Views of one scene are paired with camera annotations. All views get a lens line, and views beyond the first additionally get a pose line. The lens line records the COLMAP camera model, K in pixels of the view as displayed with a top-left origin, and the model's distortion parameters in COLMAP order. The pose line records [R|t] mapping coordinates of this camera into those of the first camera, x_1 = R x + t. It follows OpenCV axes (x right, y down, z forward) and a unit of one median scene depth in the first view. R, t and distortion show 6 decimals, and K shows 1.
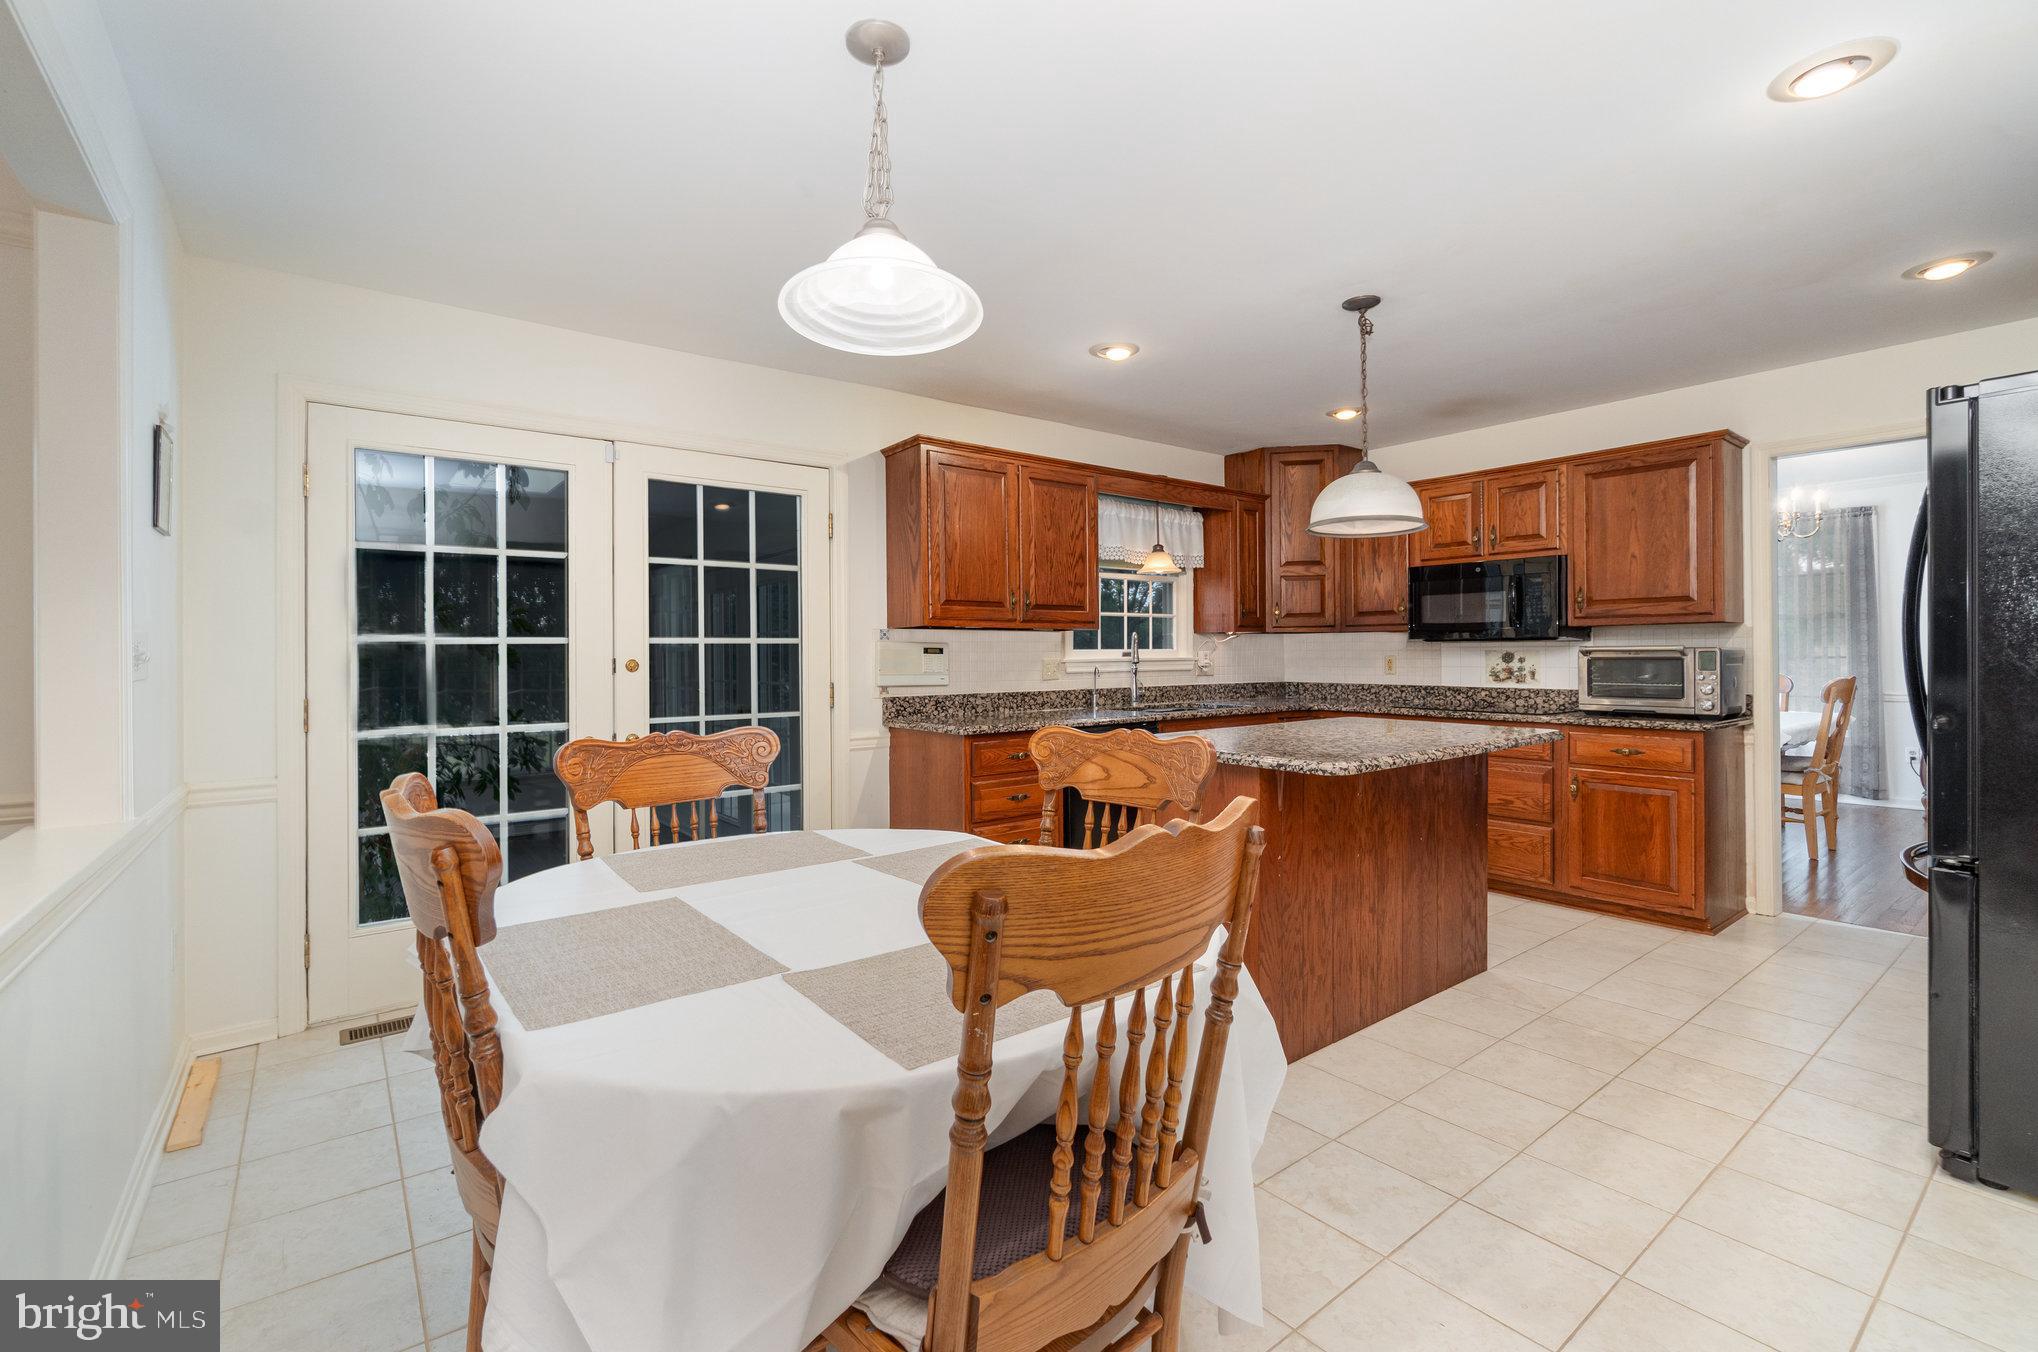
lens RADIAL K [[890.5, 0, 1021.1], [0, 890.5, 656.6], [0, 0, 1]] dist [-0.004328, -0.000176]
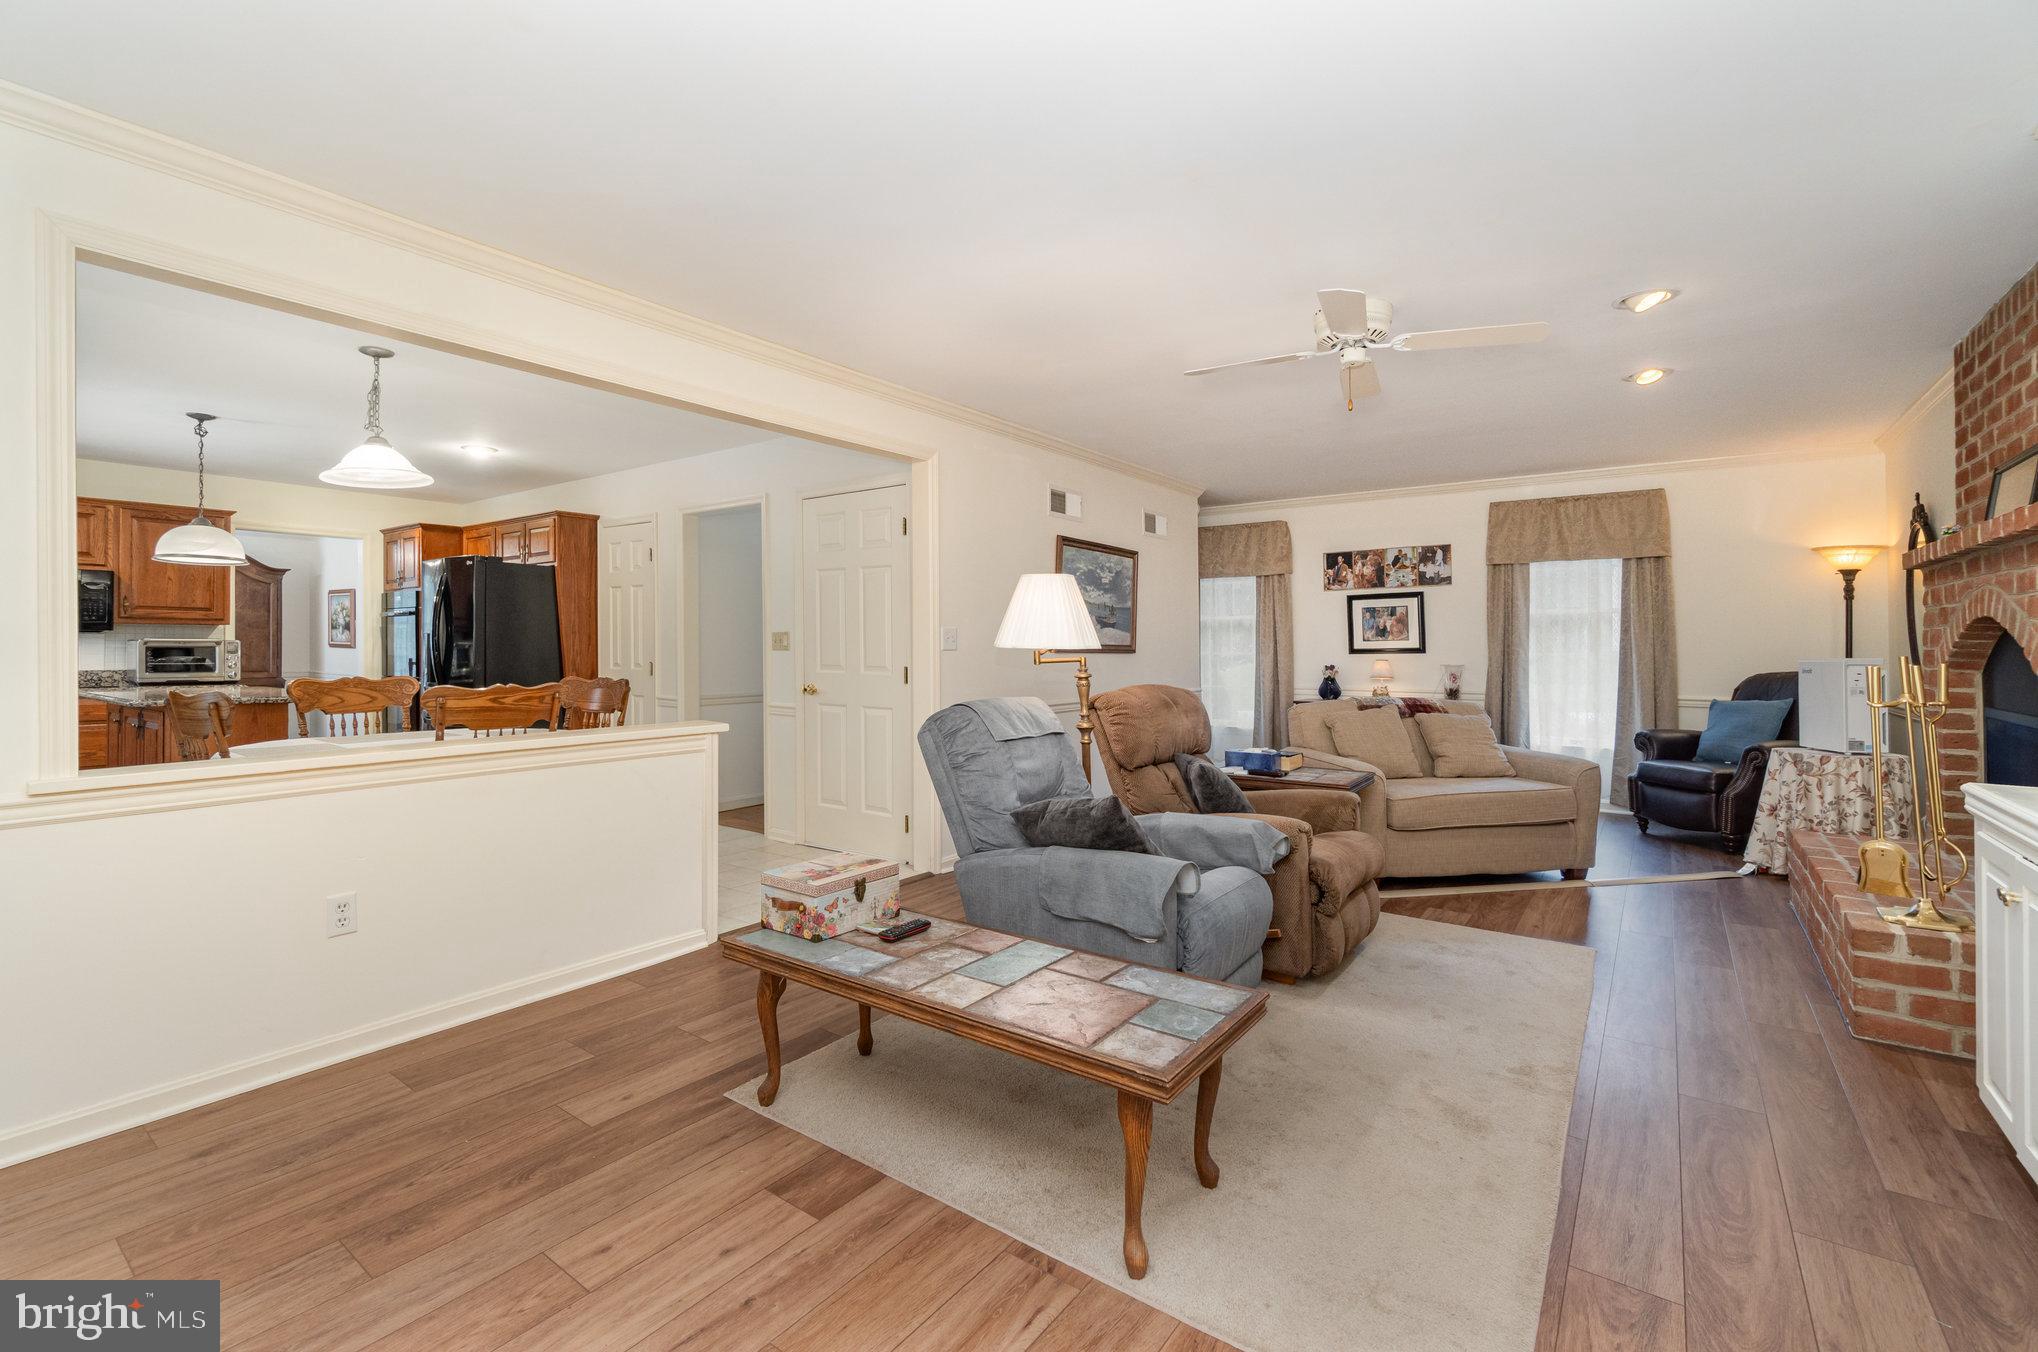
lens RADIAL K [[890.5, 0, 1019.5], [0, 890.5, 654.7], [0, 0, 1]] dist [-0.004328, -0.000176]
pose [[-0.274578, -0.004309, 0.961555, -1.468496], [0.001273, 0.999987, 0.004845, 0.012865], [-0.961564, 0.002554, -0.274569, 0.053239]]
